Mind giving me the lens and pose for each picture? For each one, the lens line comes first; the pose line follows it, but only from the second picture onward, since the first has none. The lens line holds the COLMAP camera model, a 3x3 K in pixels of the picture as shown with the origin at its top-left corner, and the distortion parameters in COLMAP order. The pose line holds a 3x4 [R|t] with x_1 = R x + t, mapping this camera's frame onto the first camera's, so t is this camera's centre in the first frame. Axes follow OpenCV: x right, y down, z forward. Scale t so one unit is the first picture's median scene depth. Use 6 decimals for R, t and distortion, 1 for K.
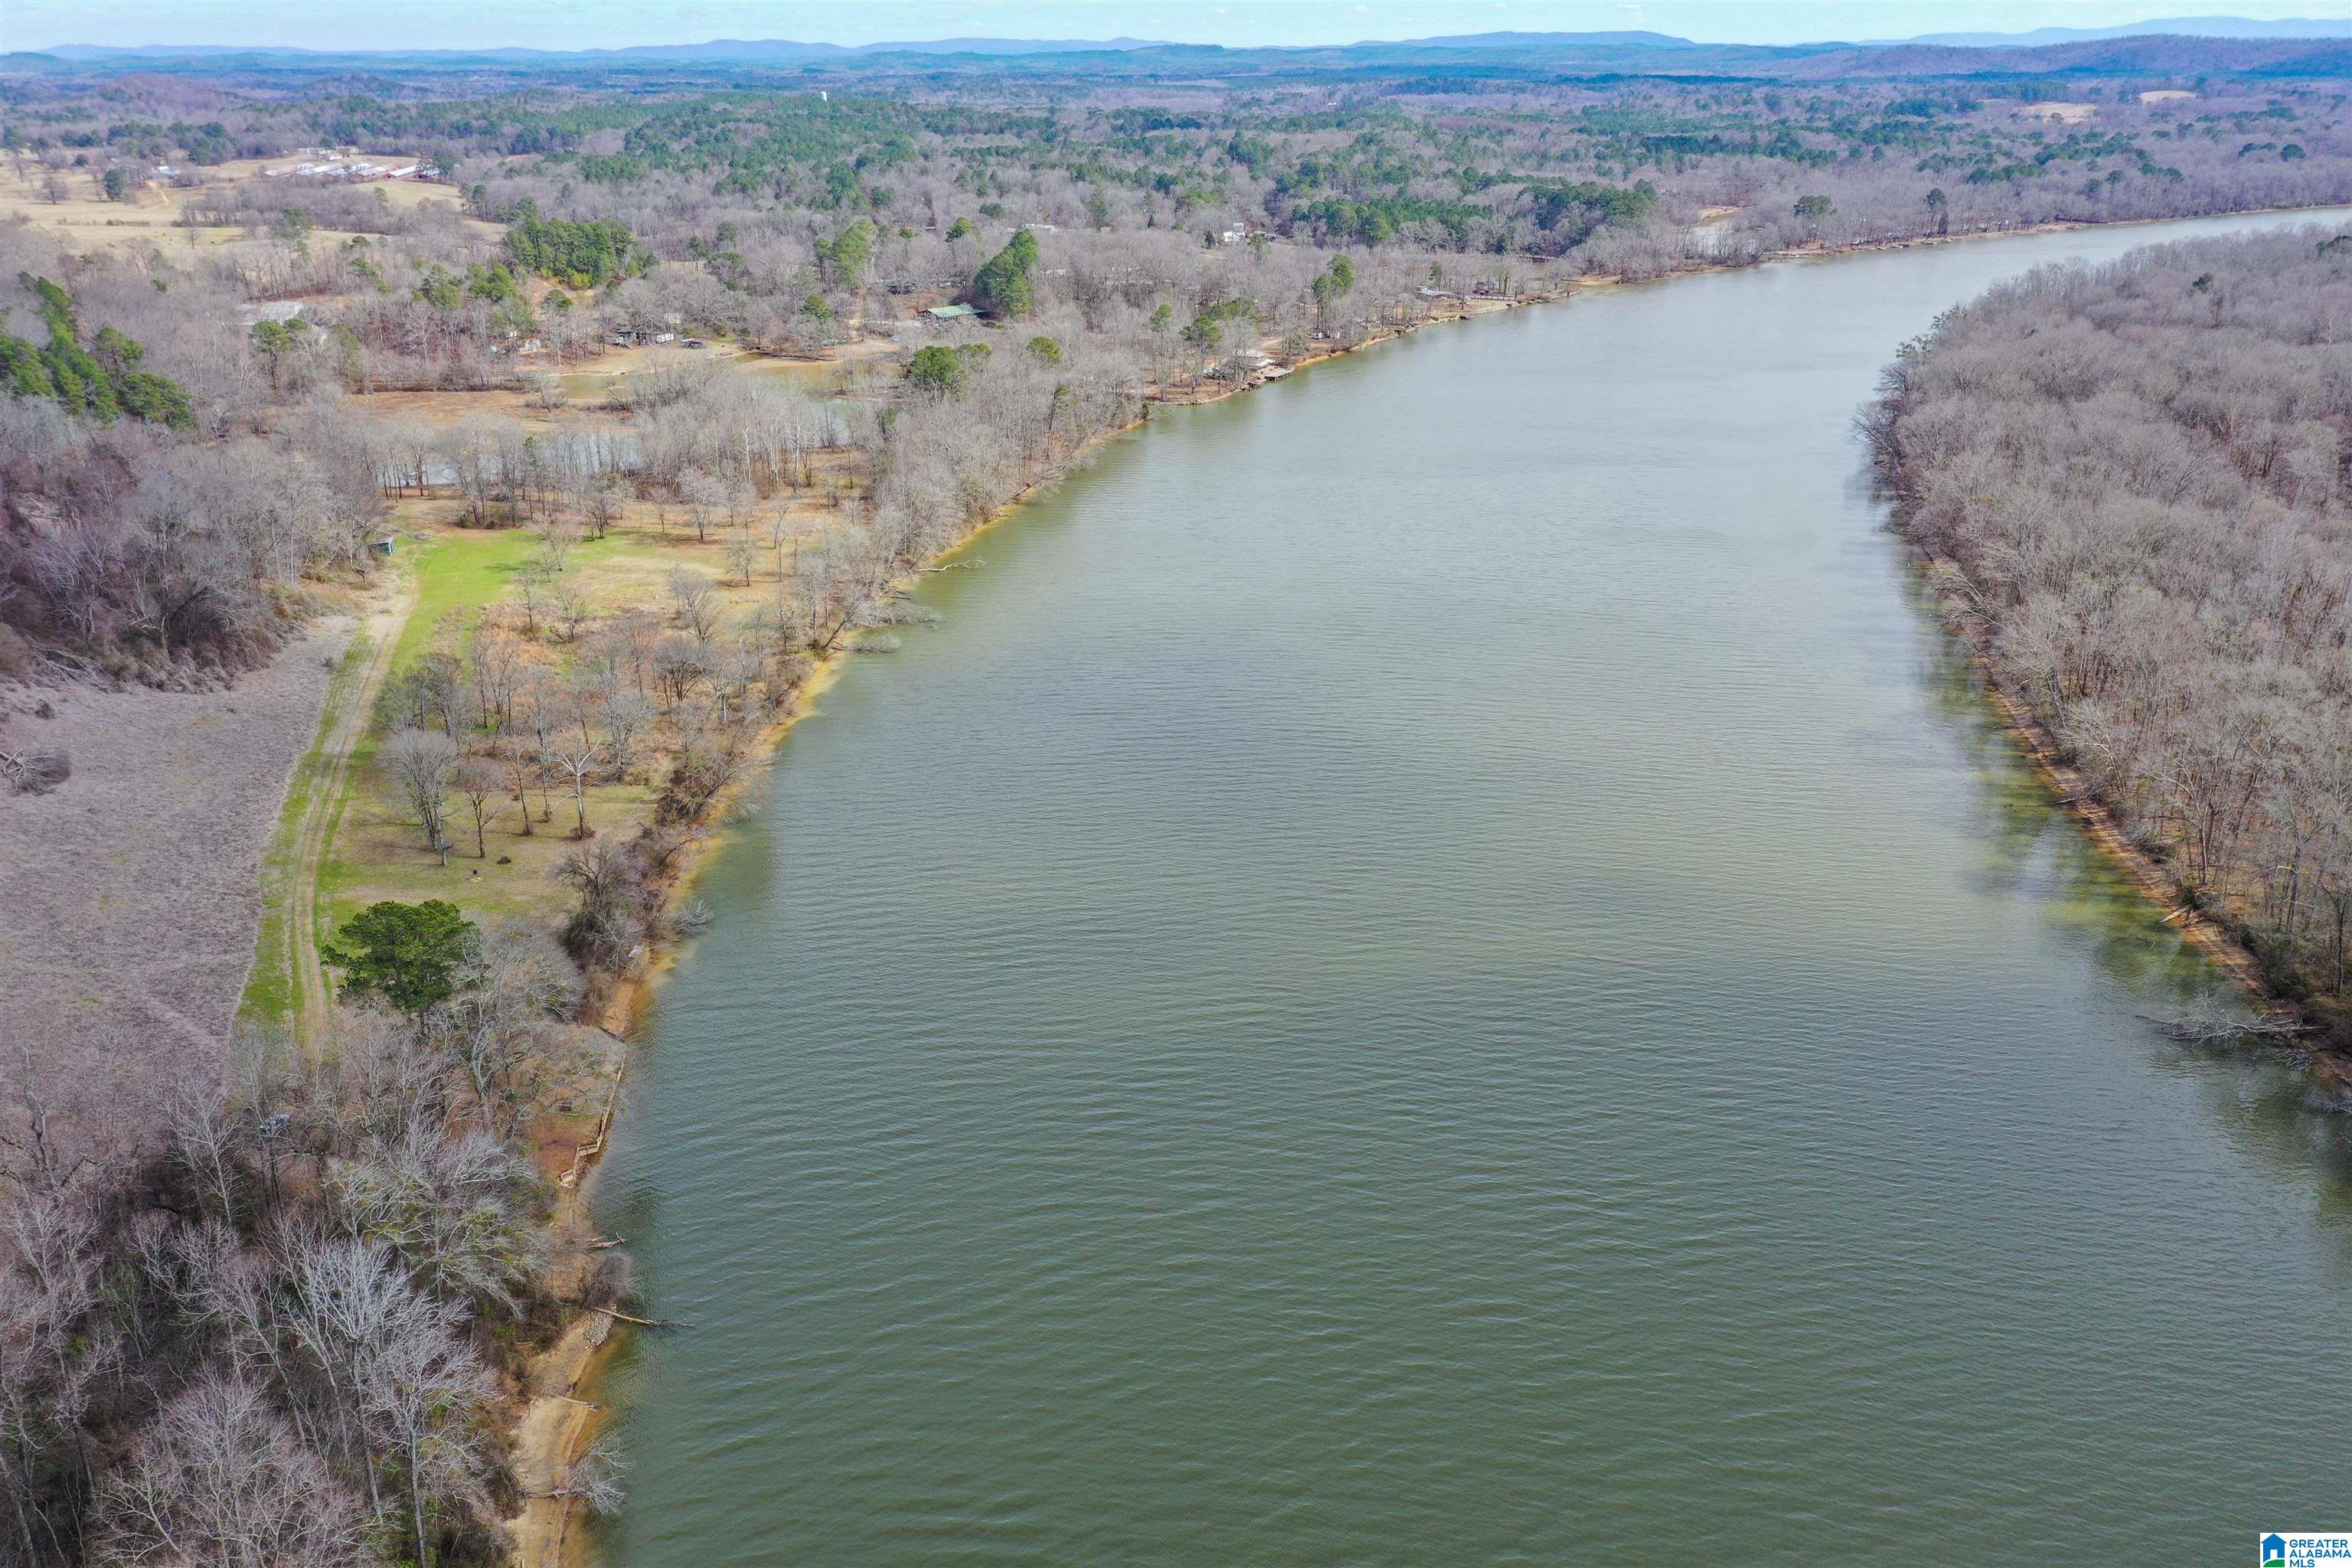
lens RADIAL K [[1875.6, 0, 1176.0], [0, 1875.6, 784.0], [0, 0, 1]] dist [0.016928, -0.003057]
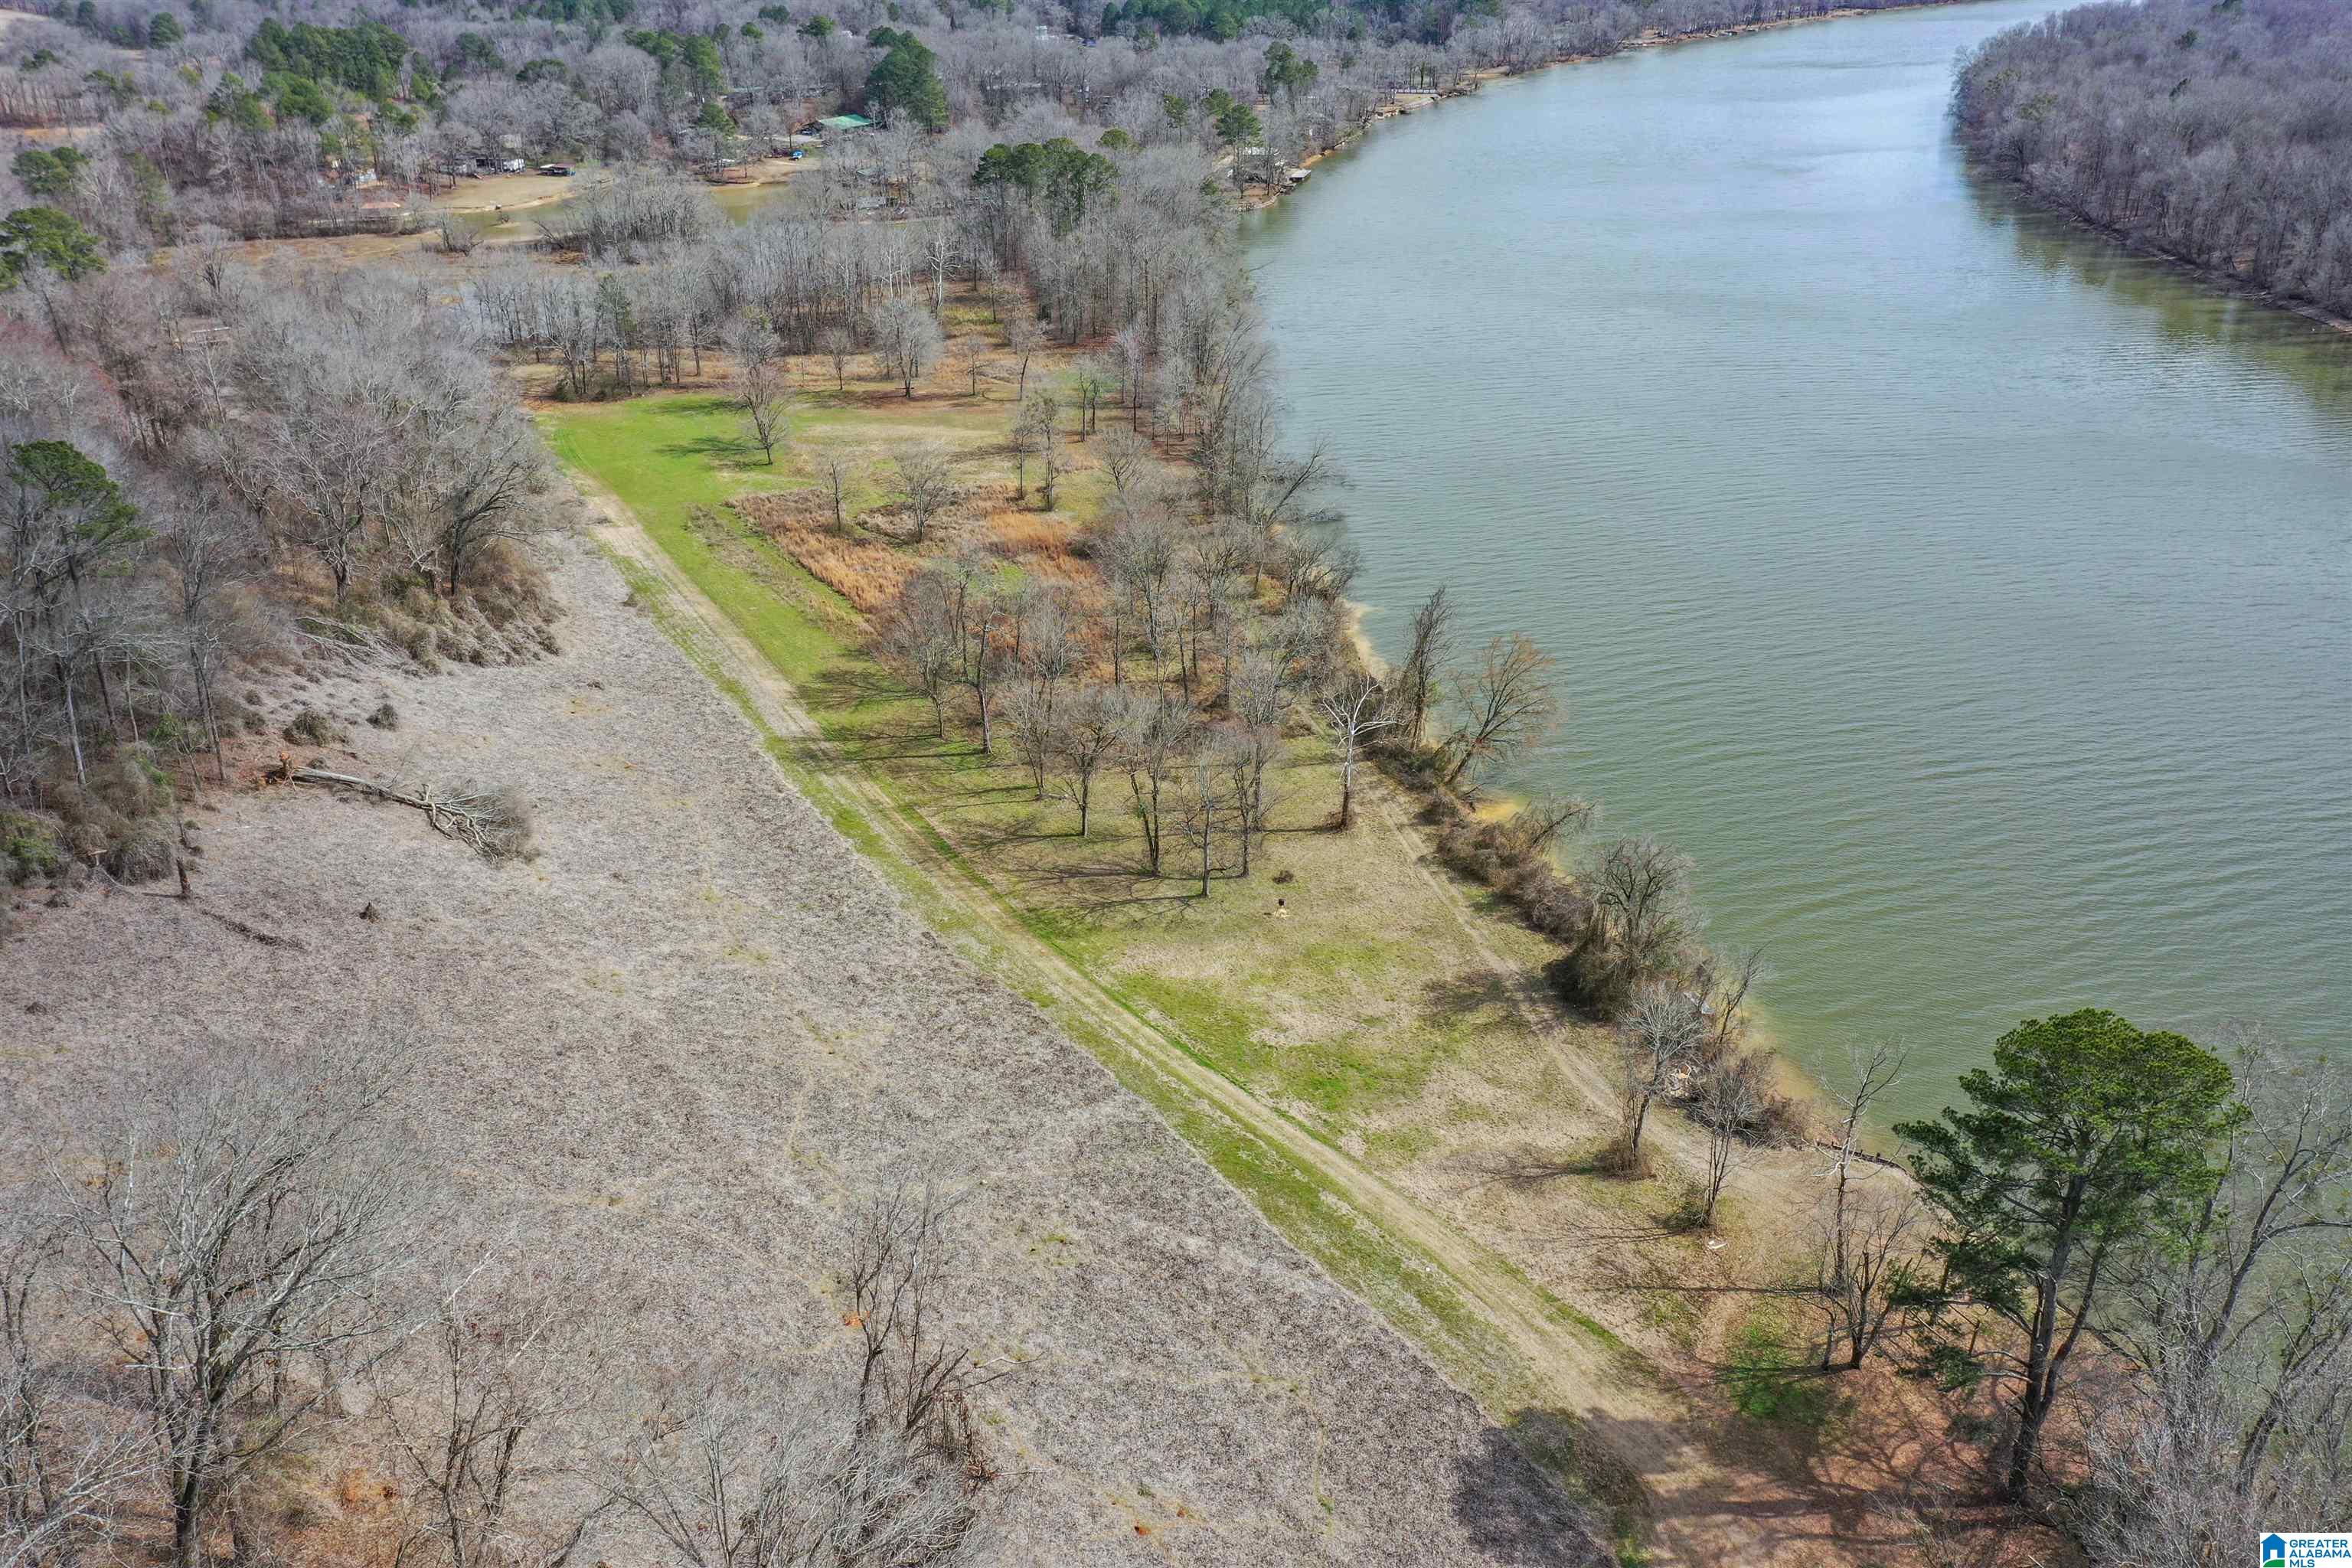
lens RADIAL K [[1852.4, 0, 1176.0], [0, 1852.4, 784.0], [0, 0, 1]] dist [0.011493, -0.003143]
pose [[0.970182, -0.109932, 0.216013, -0.318483], [0.092311, 0.991649, 0.090066, -0.031530], [-0.224110, -0.067440, 0.972228, 0.234054]]
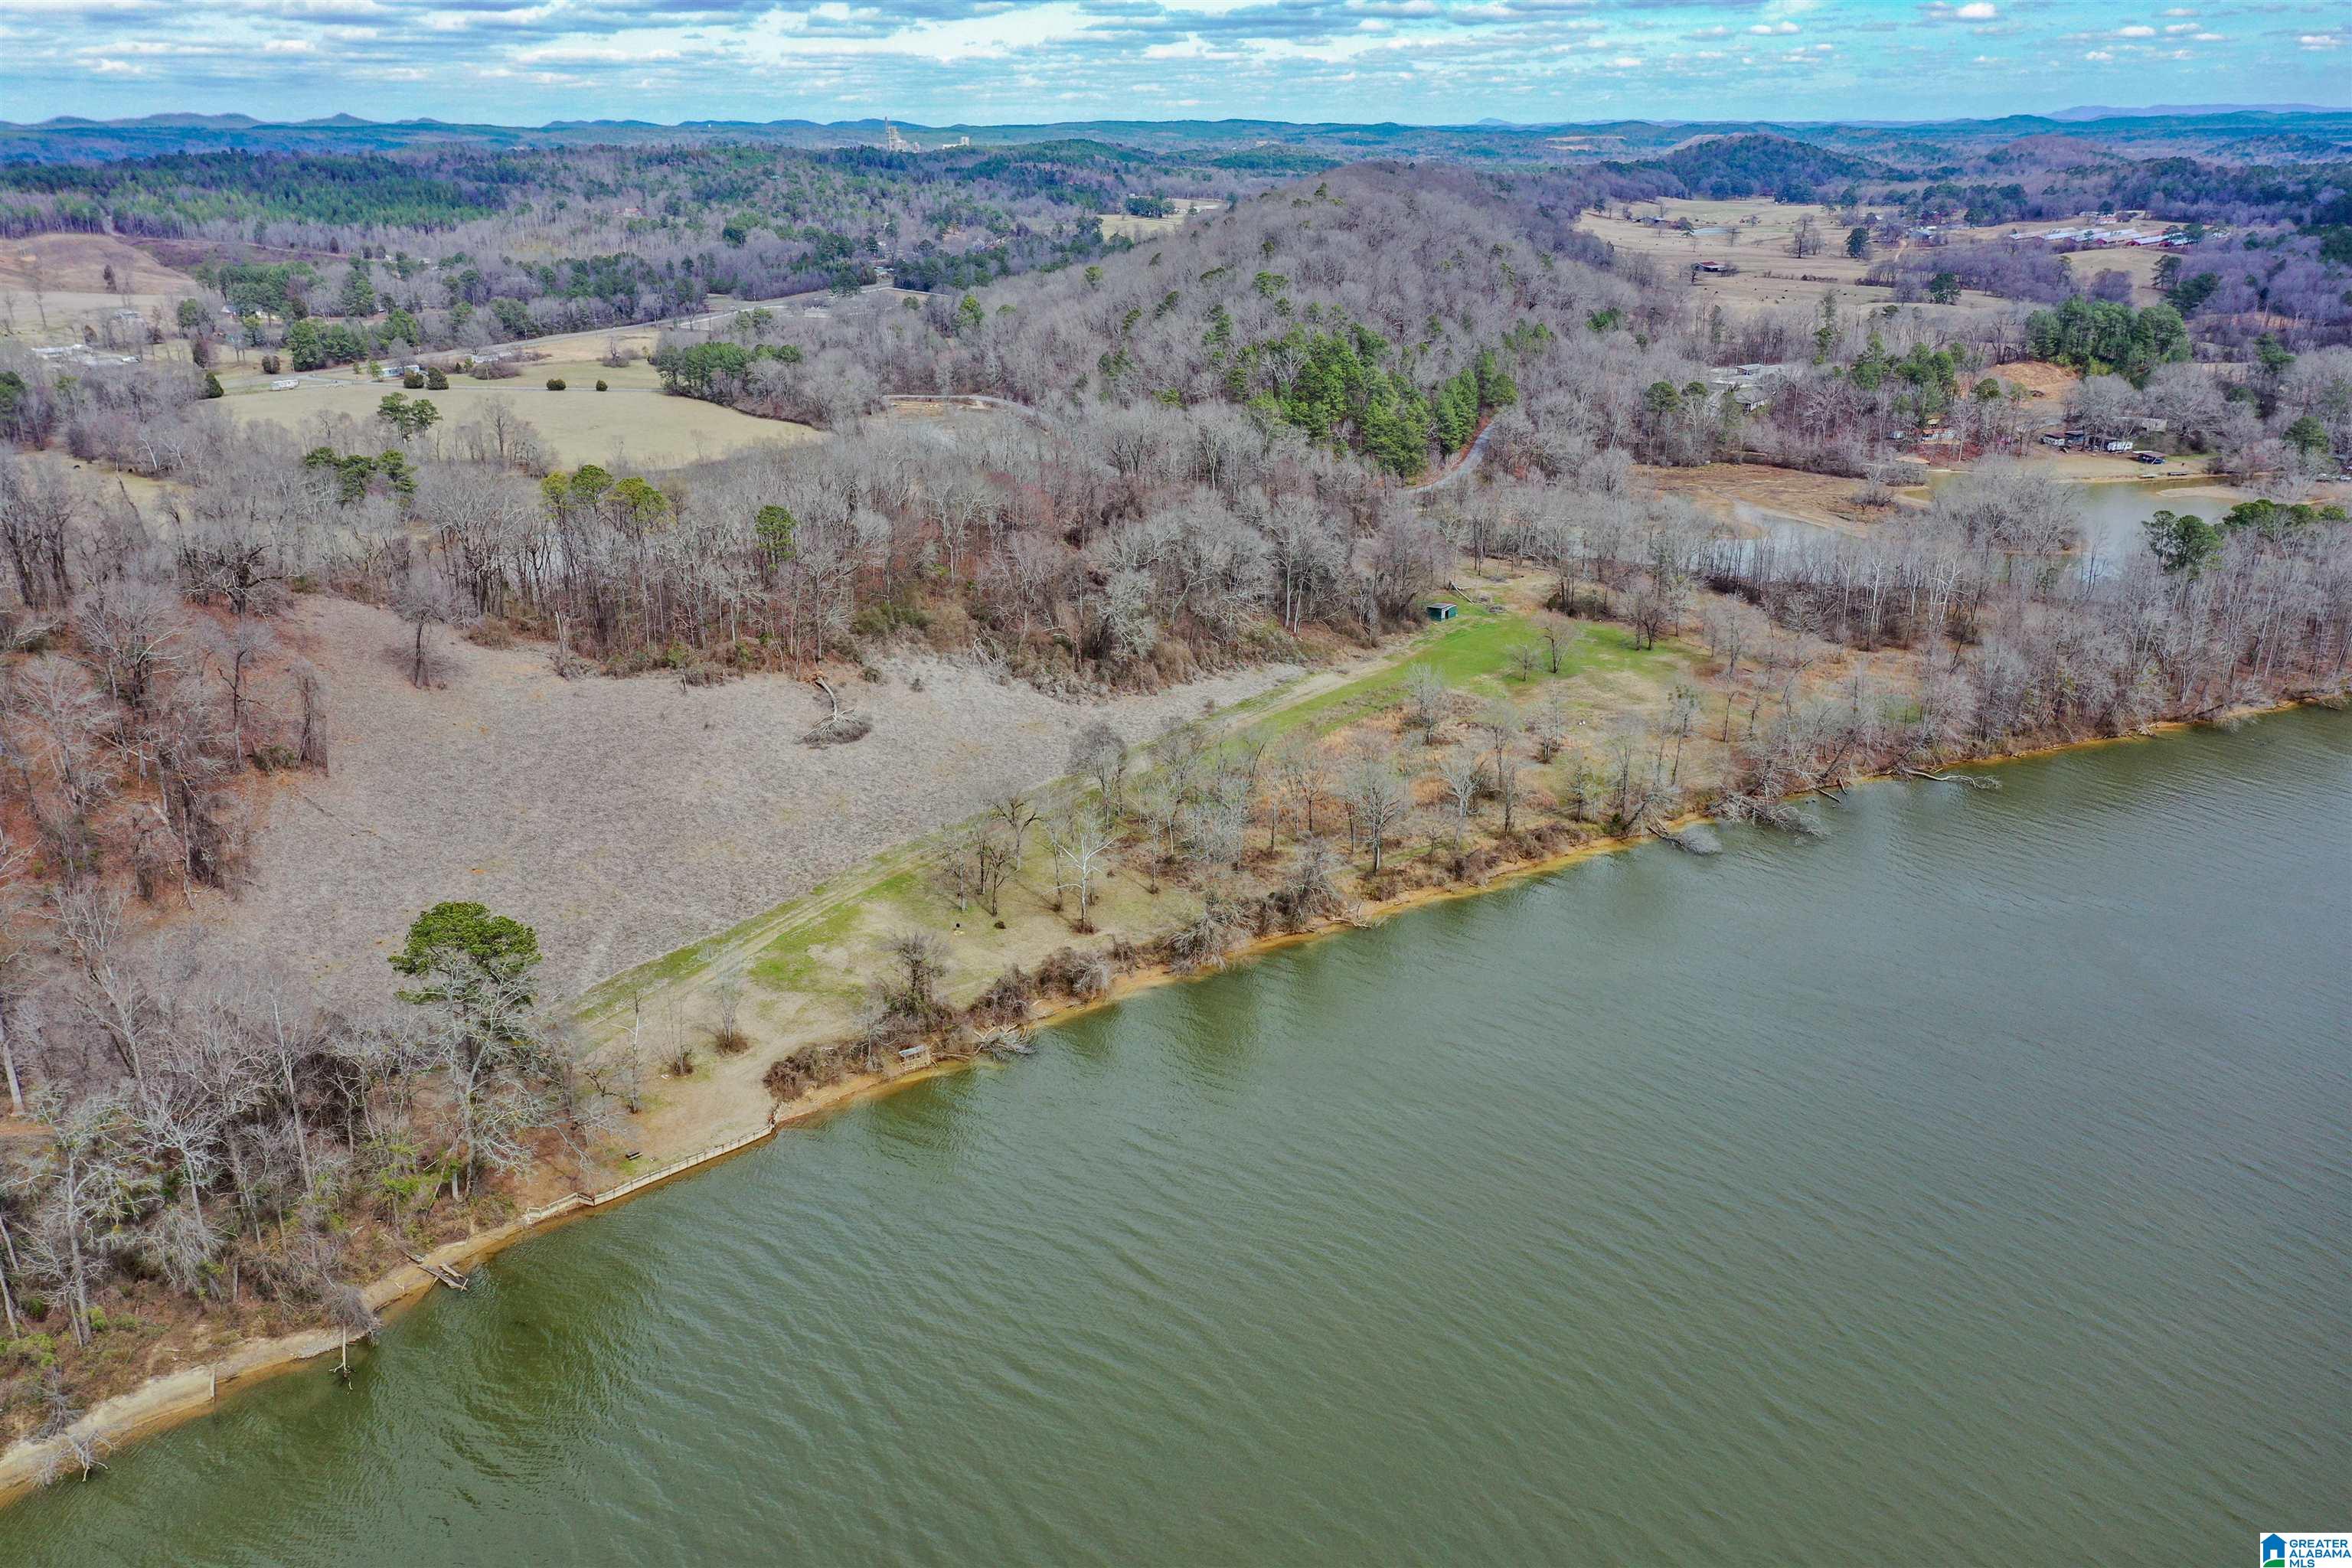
lens RADIAL K [[1860.2, 0, 1176.0], [0, 1860.2, 784.0], [0, 0, 1]] dist [0.013165, -0.001927]
pose [[0.587886, 0.265892, -0.763997, 0.271877], [-0.284181, 0.952125, 0.112692, -0.104532], [0.757385, 0.150863, 0.635302, 0.254735]]
